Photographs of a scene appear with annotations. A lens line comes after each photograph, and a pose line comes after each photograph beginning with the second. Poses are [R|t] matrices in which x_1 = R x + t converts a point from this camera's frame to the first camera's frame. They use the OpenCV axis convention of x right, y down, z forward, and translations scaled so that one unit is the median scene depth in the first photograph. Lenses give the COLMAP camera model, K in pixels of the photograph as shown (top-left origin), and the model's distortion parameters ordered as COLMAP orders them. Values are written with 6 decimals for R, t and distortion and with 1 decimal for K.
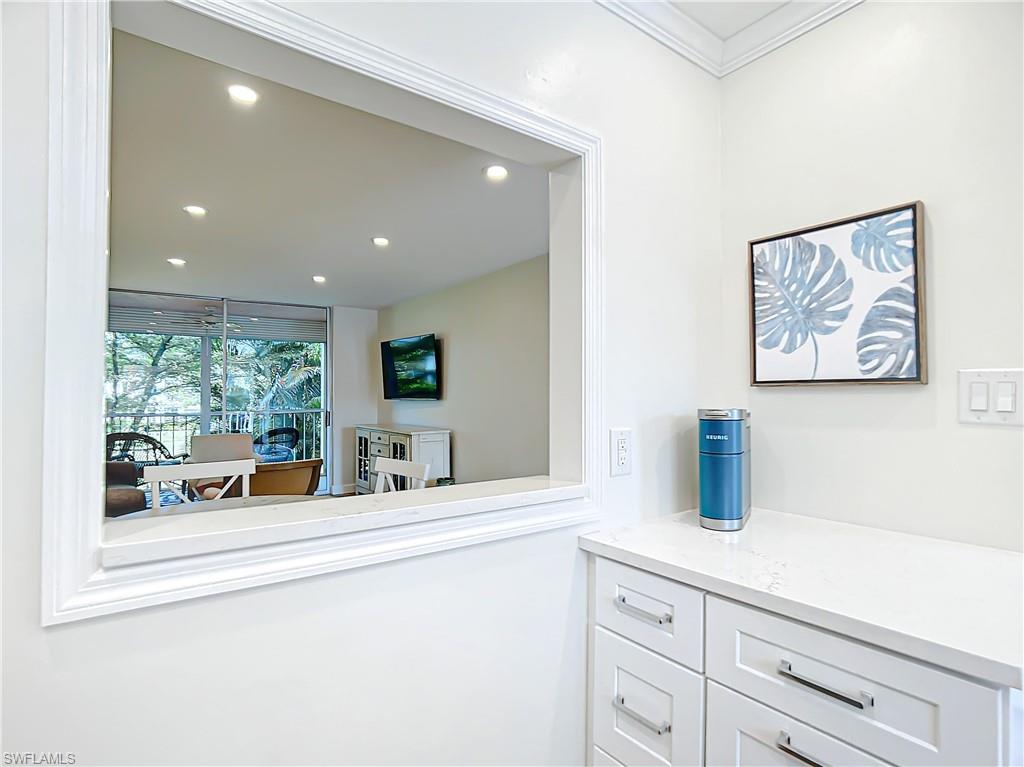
lens RADIAL K [[541.4, 0, 512.9], [0, 541.4, 391.9], [0, 0, 1]] dist [-0.015061, 0.005509]
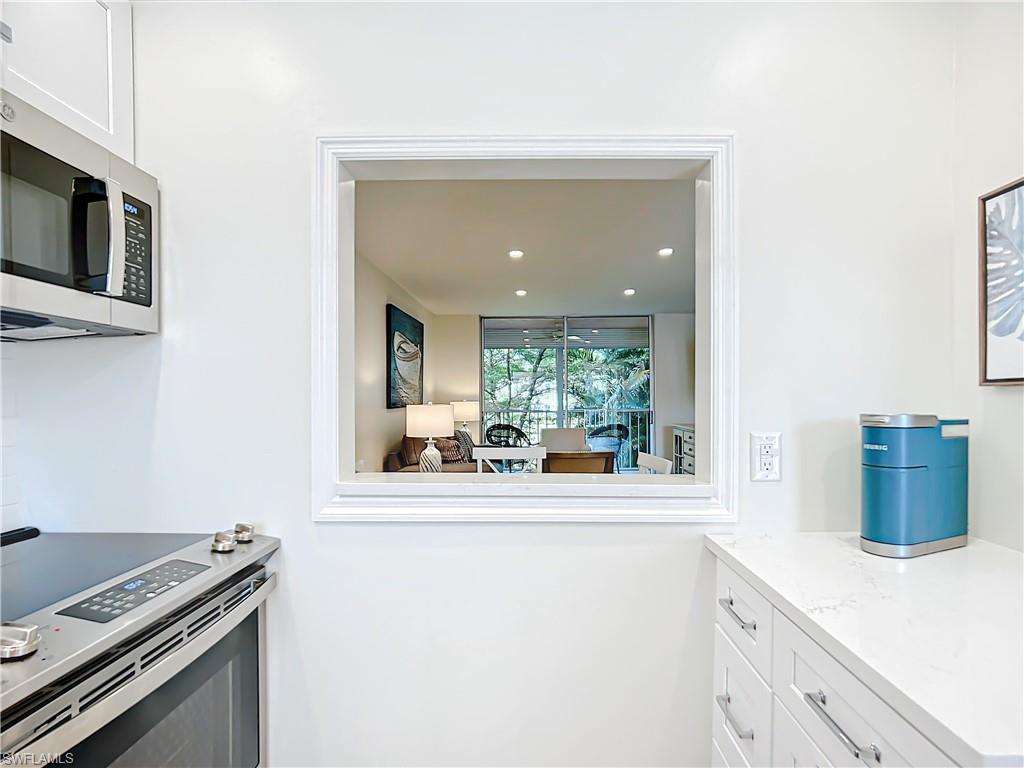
lens RADIAL K [[541.4, 0, 538.3], [0, 541.4, 409.7], [0, 0, 1]] dist [-0.015061, 0.005509]
pose [[0.786539, 0.013760, -0.617388, 0.421246], [0.007061, 0.999486, 0.031271, -0.004516], [0.617501, -0.028955, 0.786037, 0.000623]]
